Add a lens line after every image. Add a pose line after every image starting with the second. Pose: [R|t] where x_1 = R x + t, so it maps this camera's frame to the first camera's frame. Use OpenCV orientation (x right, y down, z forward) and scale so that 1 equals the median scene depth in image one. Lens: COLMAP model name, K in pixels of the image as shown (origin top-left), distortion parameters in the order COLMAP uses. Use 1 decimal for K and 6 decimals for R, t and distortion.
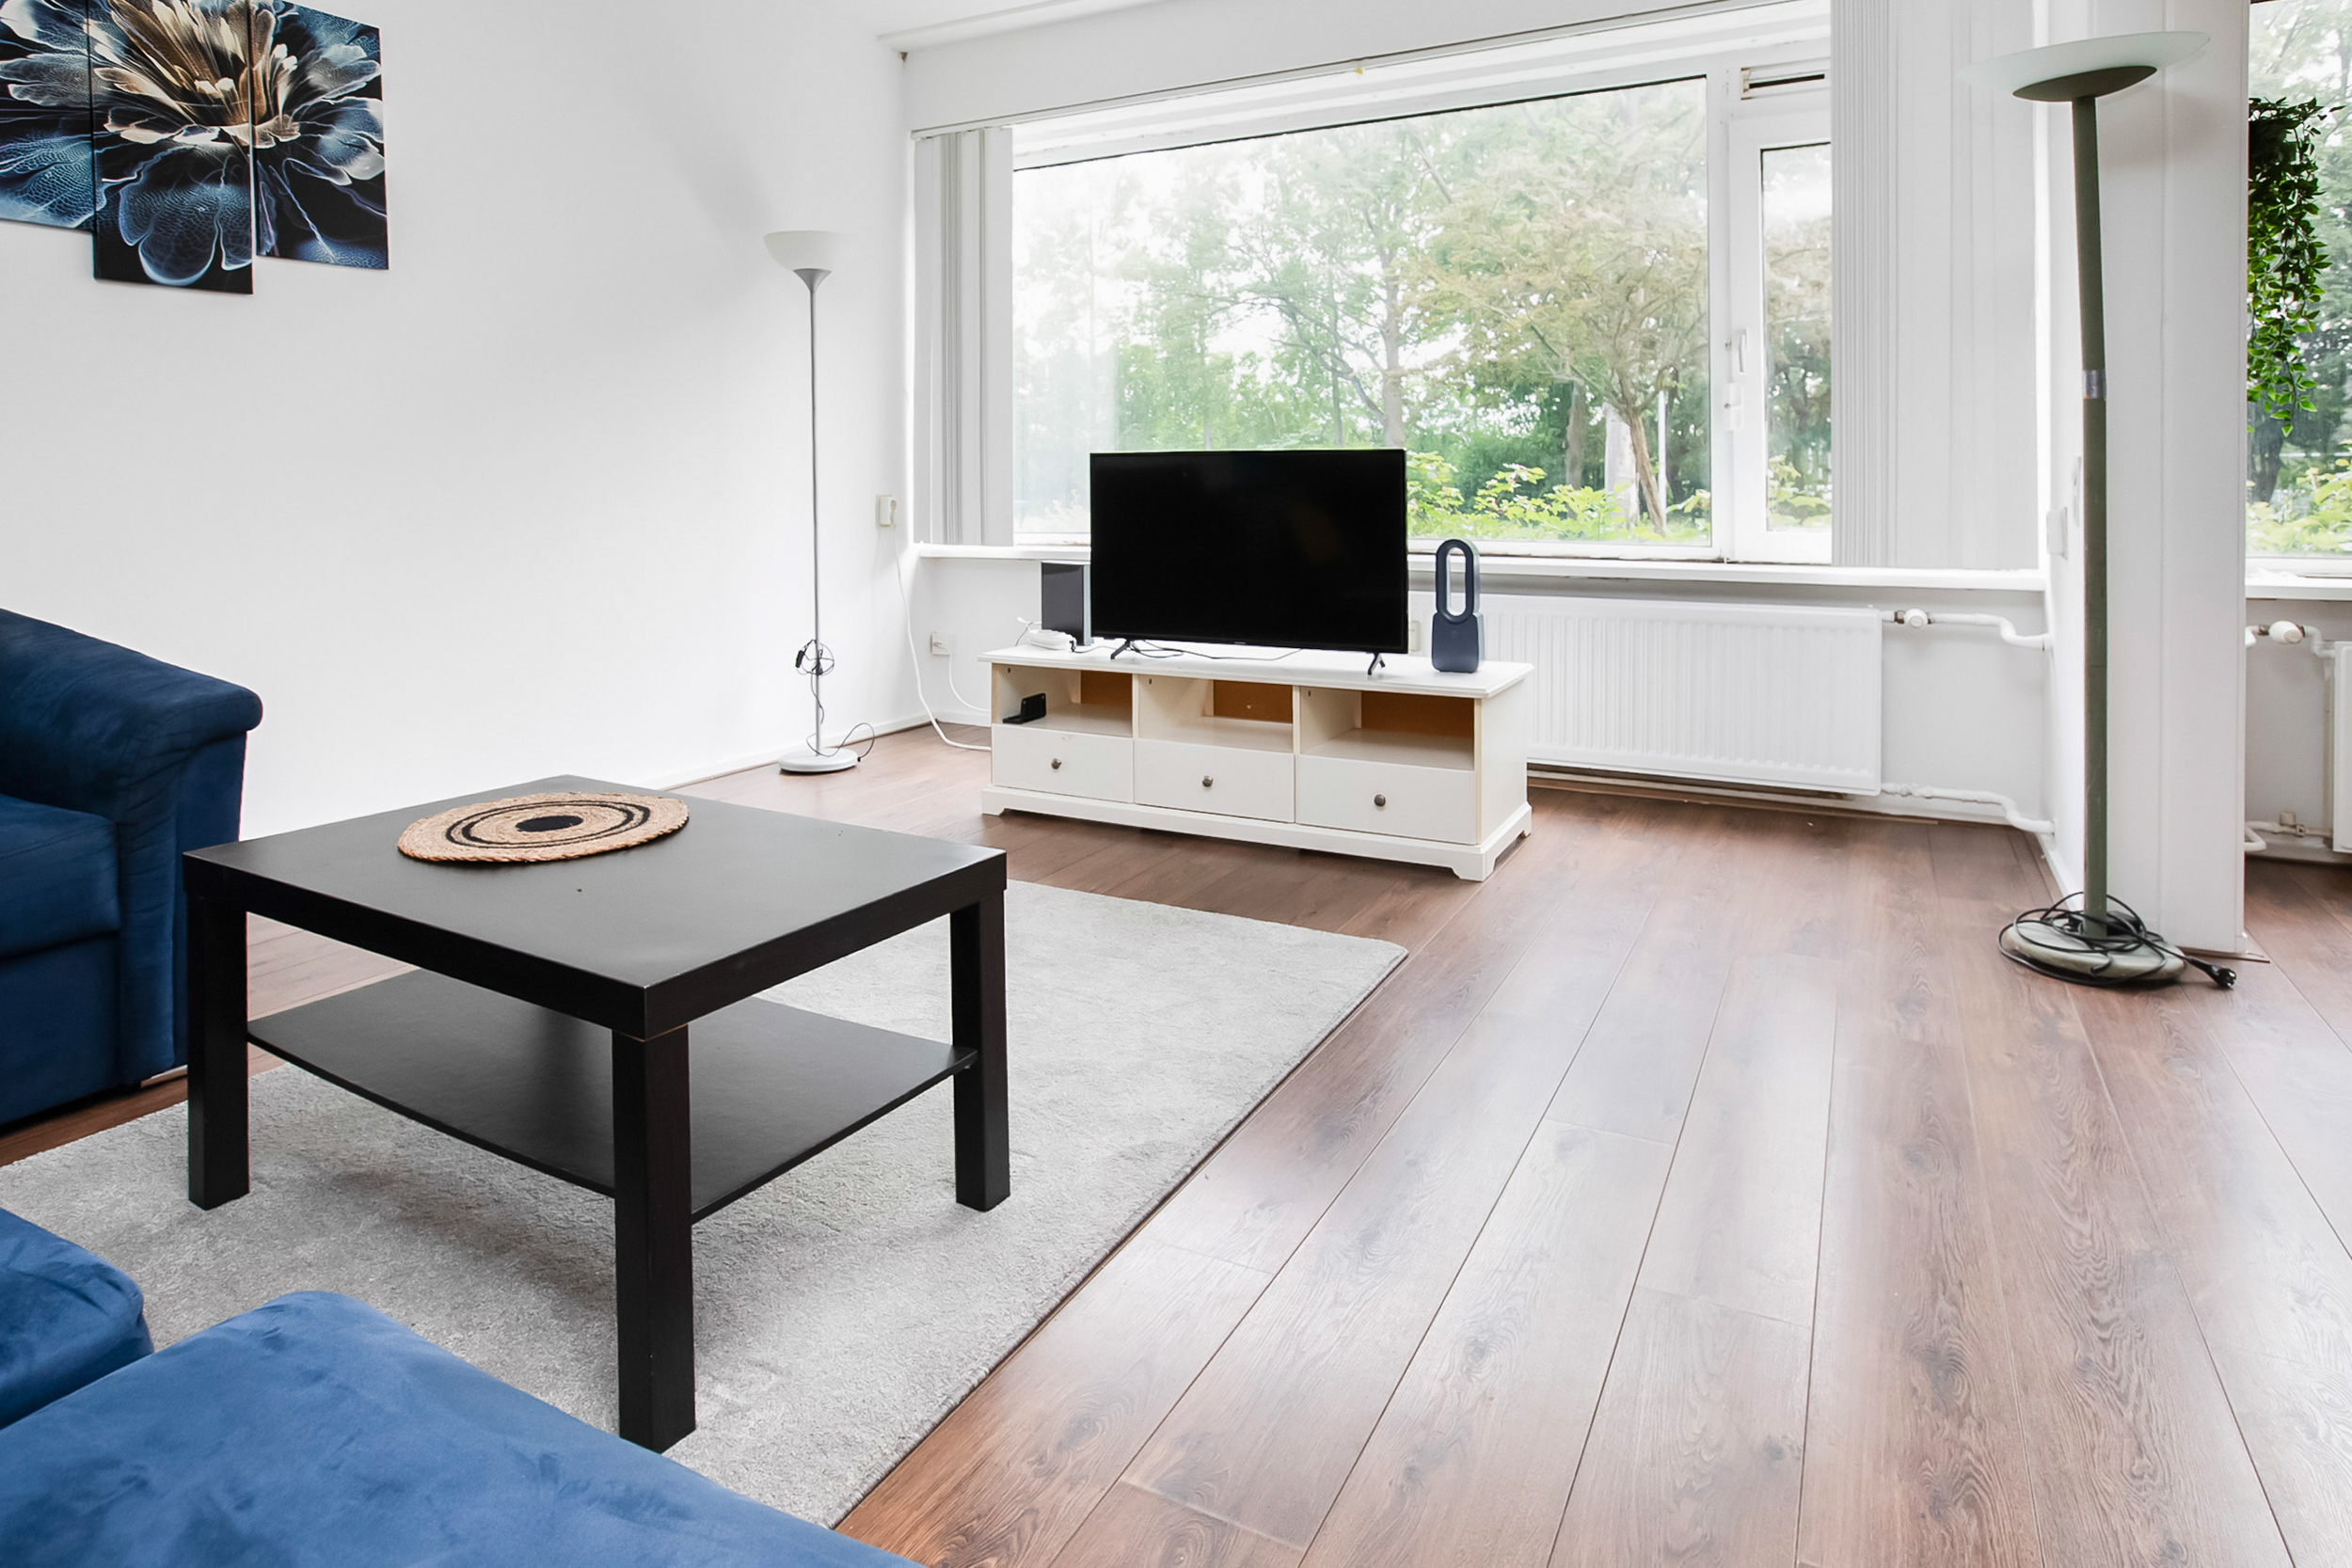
lens RADIAL K [[1291.3, 0, 1175.2], [0, 1291.3, 504.5], [0, 0, 1]] dist [-0.002433, 0.000768]
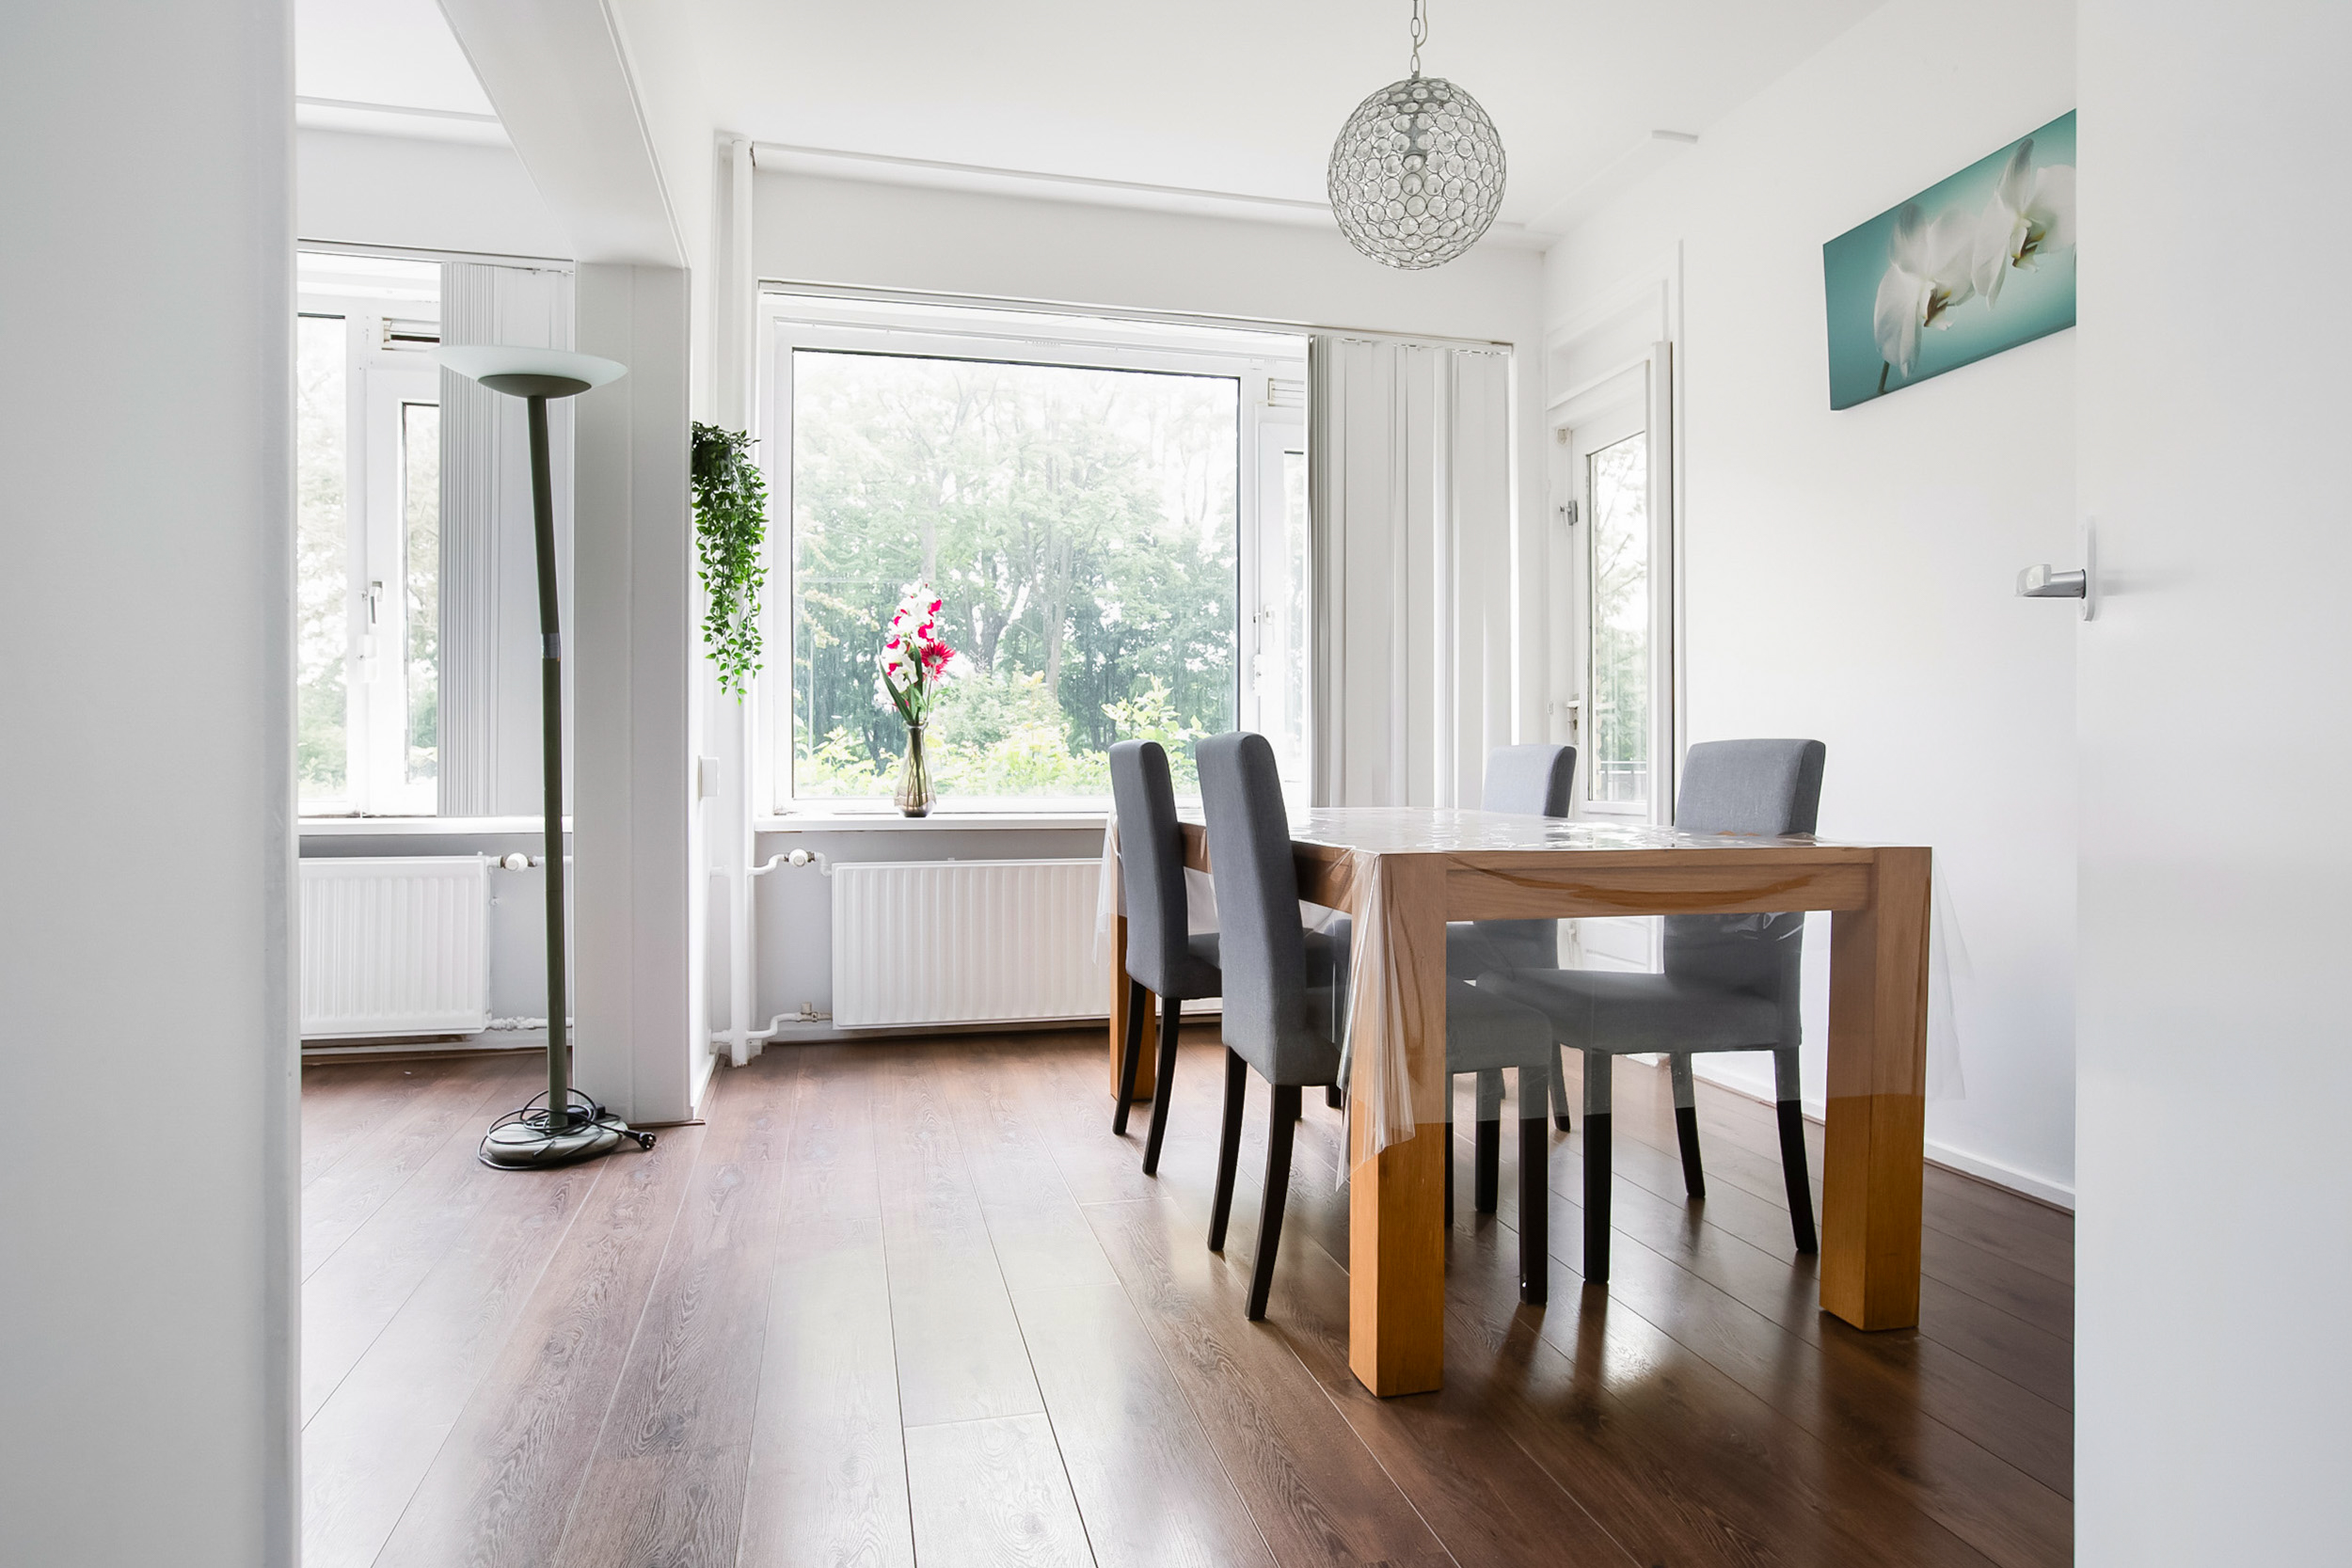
lens RADIAL K [[1361.5, 0, 1165.5], [0, 1361.5, 756.3], [0, 0, 1]] dist [-0.001571, 0.000194]
pose [[0.765434, 0.001523, 0.643513, 0.214458], [0.006384, 0.999930, -0.009960, 0.012679], [-0.643483, 0.011732, 0.765371, -0.173629]]
